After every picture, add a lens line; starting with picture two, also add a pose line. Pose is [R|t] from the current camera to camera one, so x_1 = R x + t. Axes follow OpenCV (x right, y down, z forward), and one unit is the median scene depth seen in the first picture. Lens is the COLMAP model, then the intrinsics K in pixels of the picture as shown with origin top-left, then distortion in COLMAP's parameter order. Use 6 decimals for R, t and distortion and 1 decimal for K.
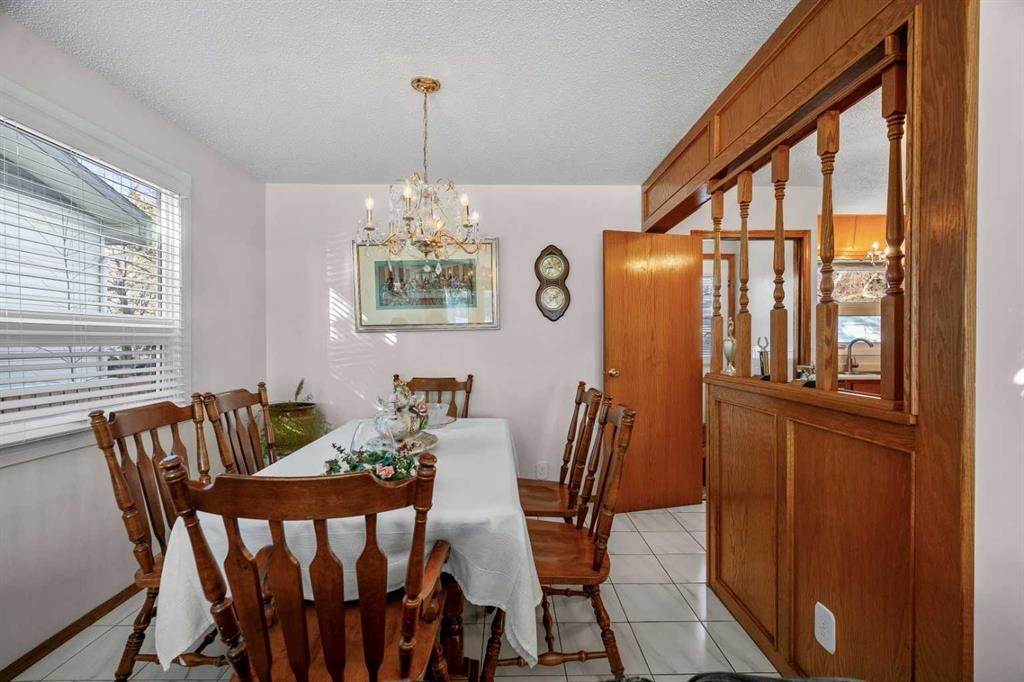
lens RADIAL K [[447.5, 0, 511.8], [0, 447.5, 345.9], [0, 0, 1]] dist [0.000263, 0.000060]
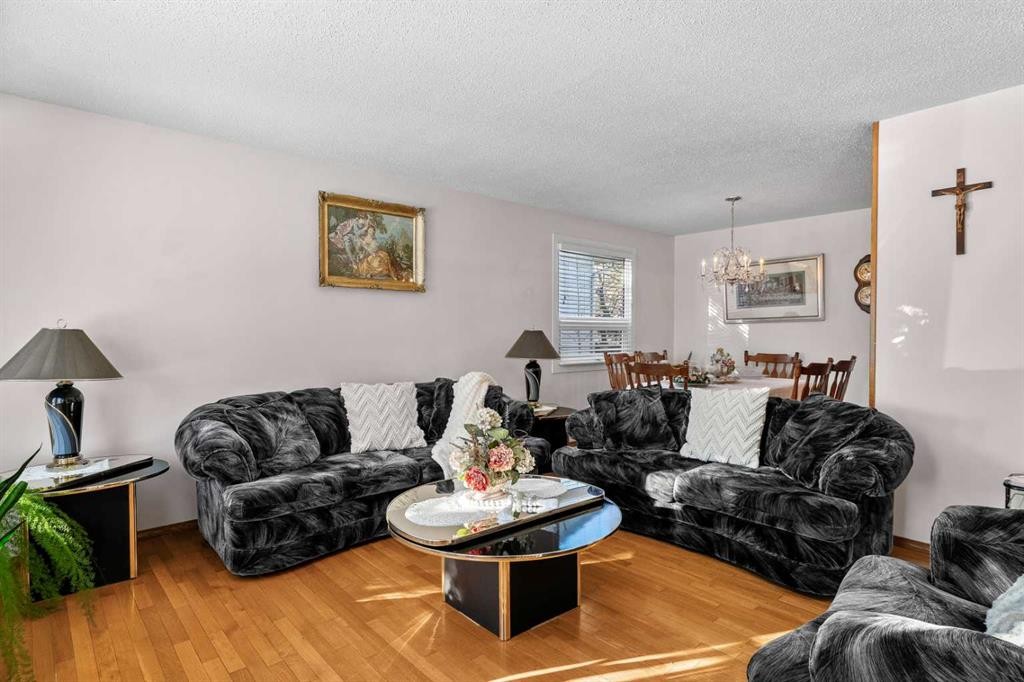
lens RADIAL K [[560.0, 0, 497.0], [0, 560.0, 338.0], [0, 0, 1]] dist [0.001344, 0.047333]
pose [[0.629006, 0.010121, -0.777334, 0.711501], [-0.011077, 0.999930, 0.004055, 0.022061], [0.777321, 0.006060, 0.629075, -0.897988]]
